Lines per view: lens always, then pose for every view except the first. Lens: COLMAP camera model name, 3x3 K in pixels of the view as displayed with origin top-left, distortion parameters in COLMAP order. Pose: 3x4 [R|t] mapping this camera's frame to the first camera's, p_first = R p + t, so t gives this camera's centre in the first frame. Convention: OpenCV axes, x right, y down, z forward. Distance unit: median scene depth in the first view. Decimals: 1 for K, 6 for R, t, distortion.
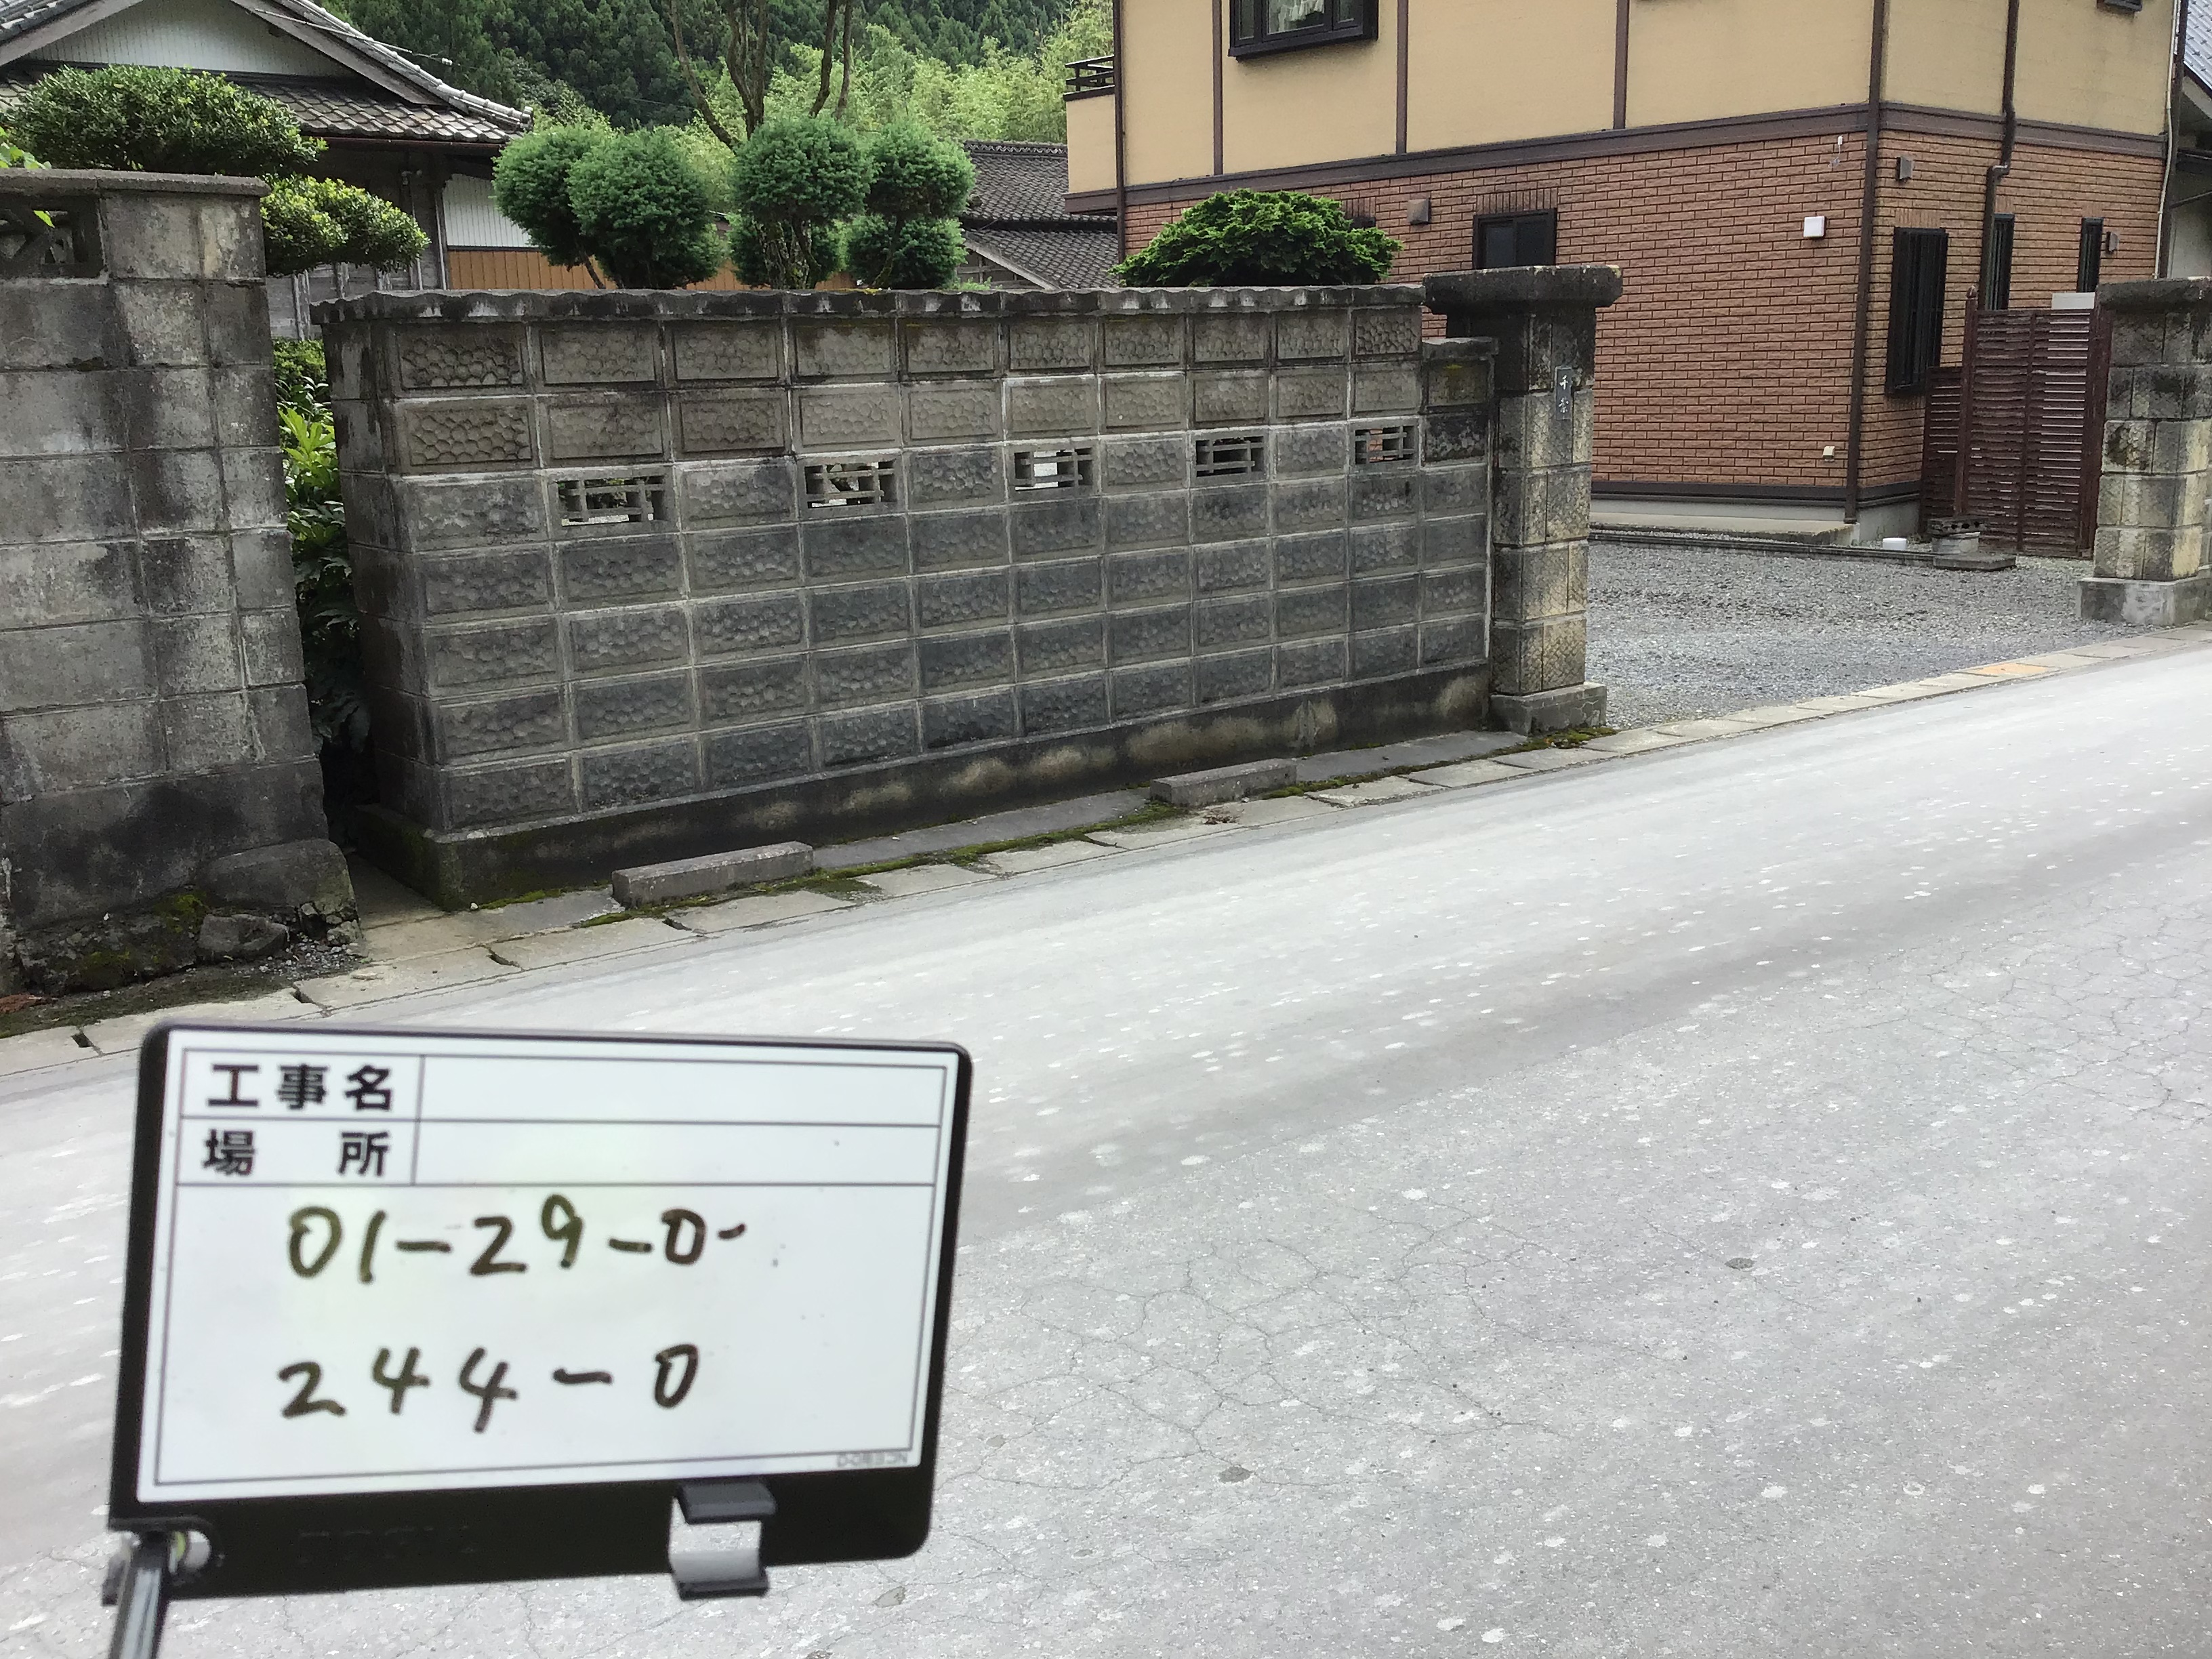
lens RADIAL K [[2011.7, 0, 1101.4], [0, 2011.7, 822.4], [0, 0, 1]] dist [0.115630, -0.221147]
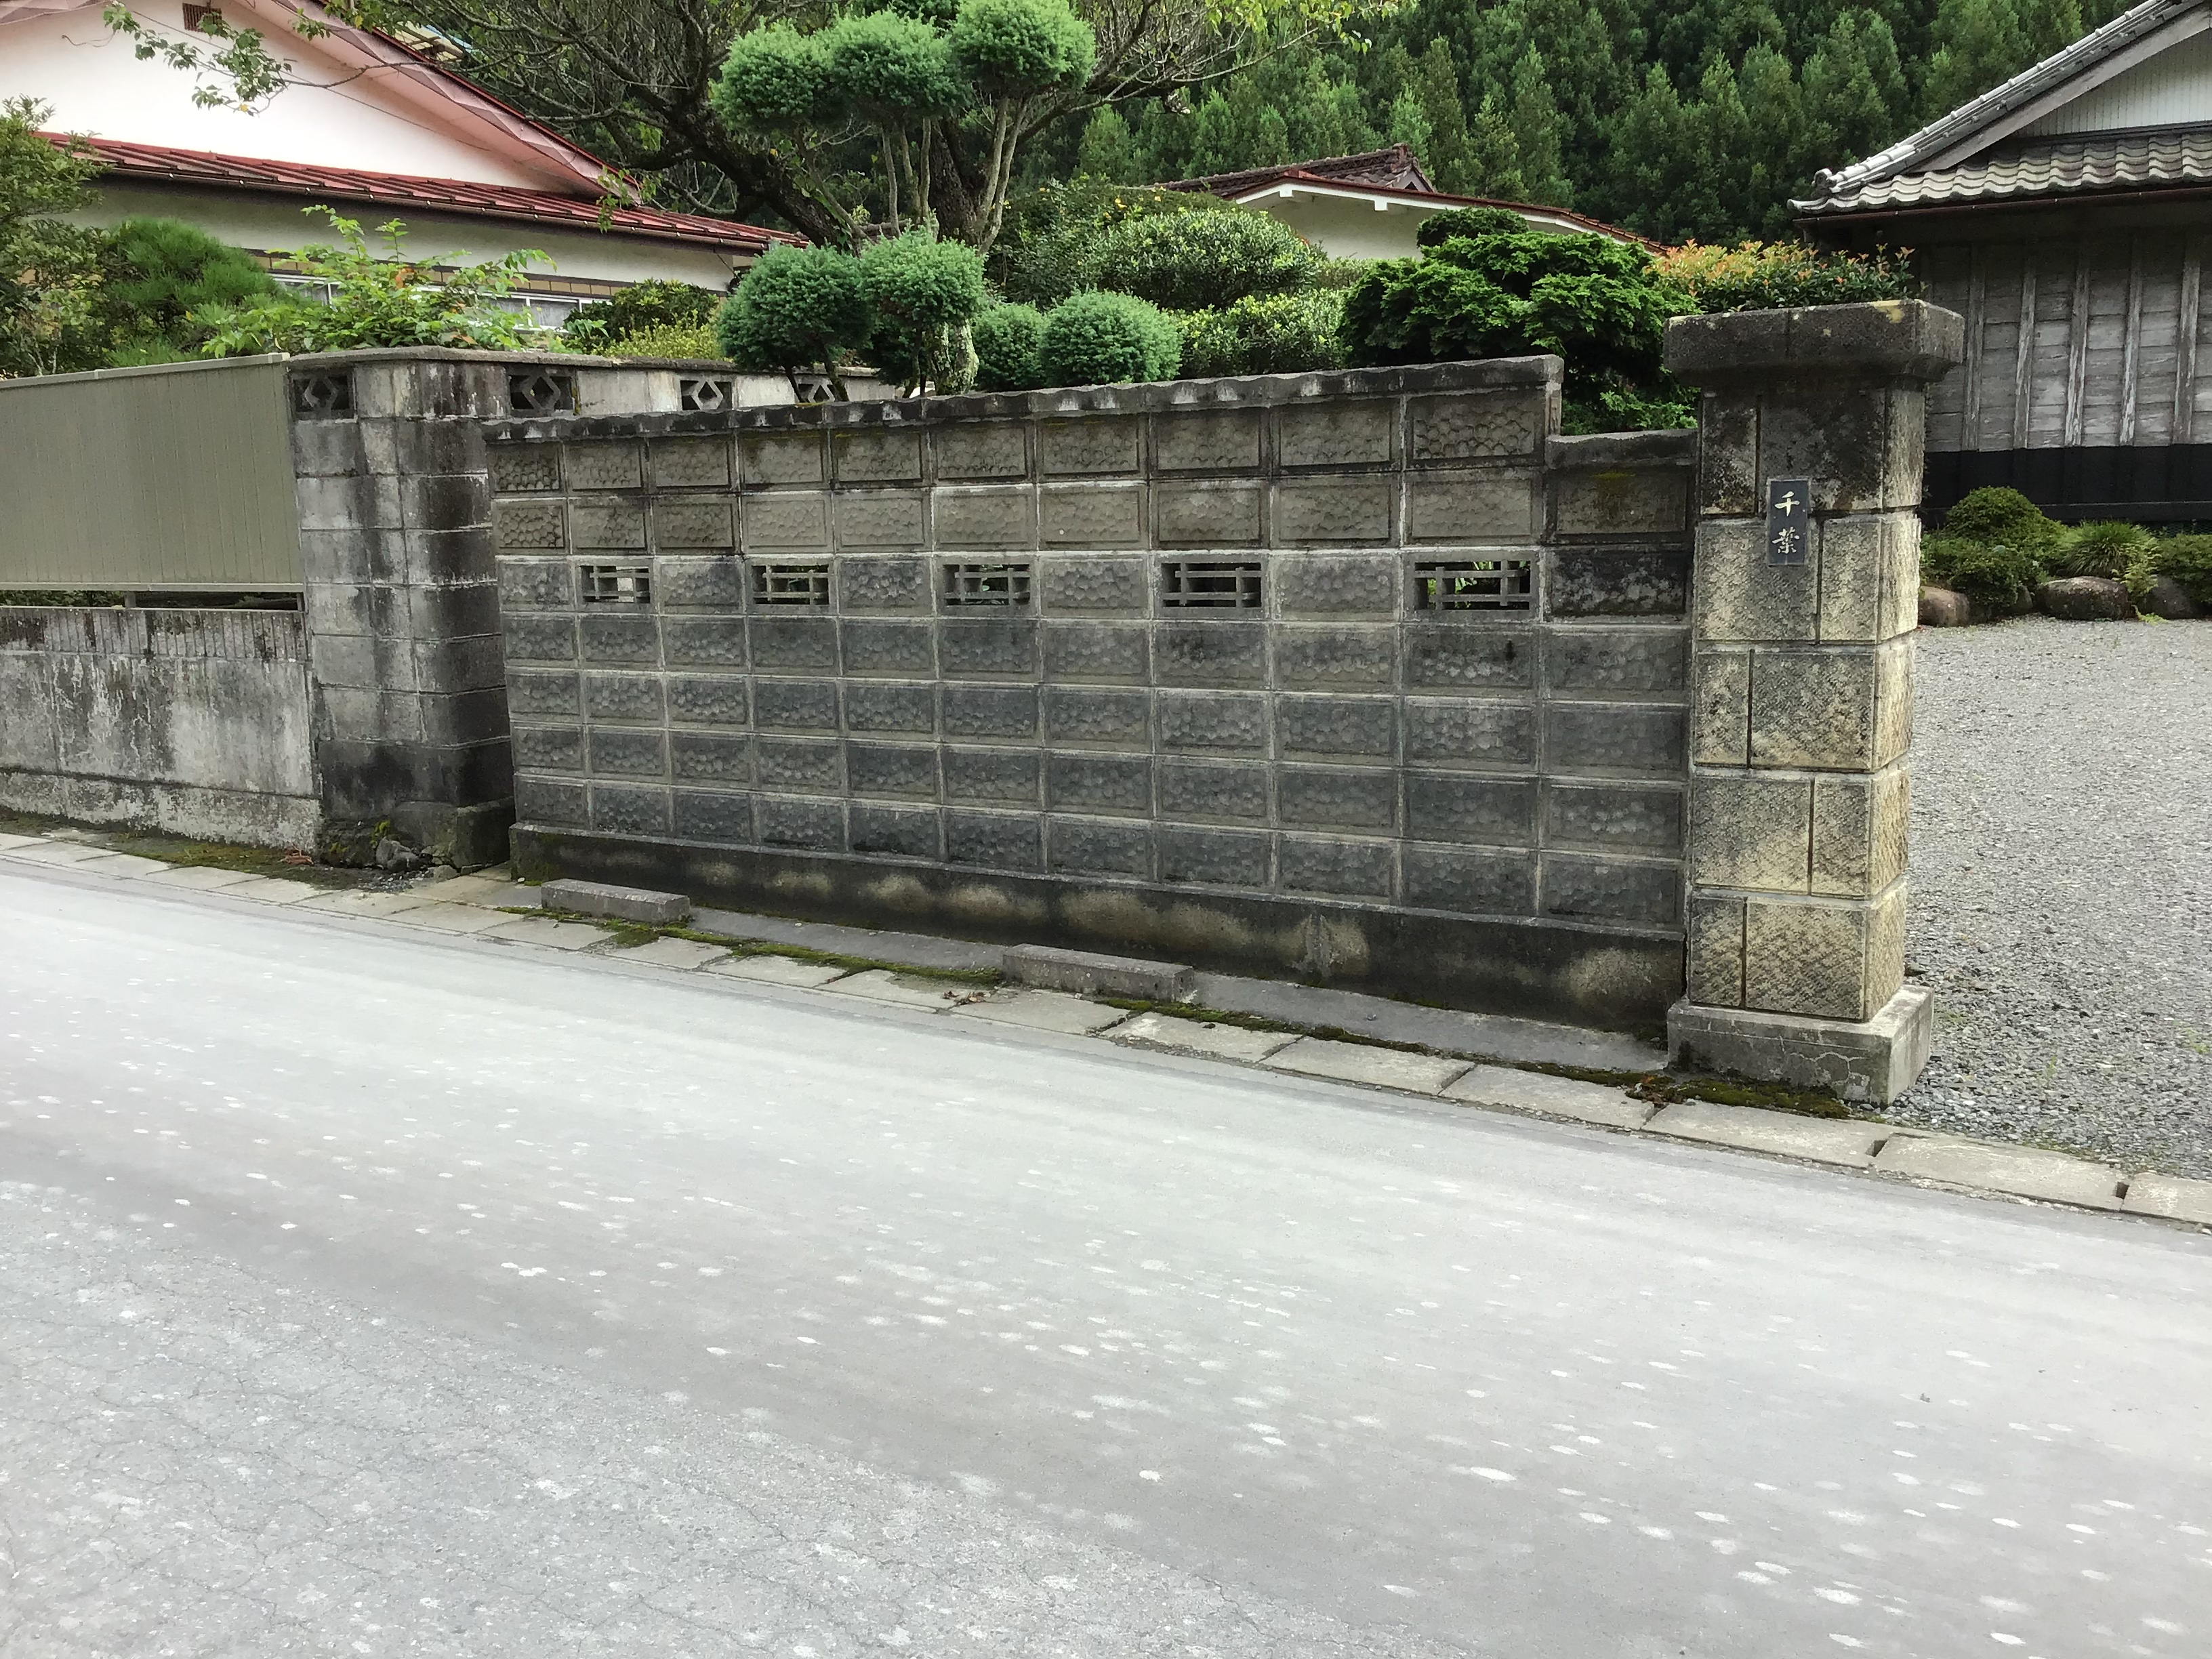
lens RADIAL K [[2011.7, 0, 1101.4], [0, 2011.7, 822.4], [0, 0, 1]] dist [0.115630, -0.221147]
pose [[0.324597, 0.172659, -0.929960, 0.951552], [-0.197408, 0.973912, 0.111915, -0.200114], [0.925022, 0.147255, 0.350213, 0.812407]]
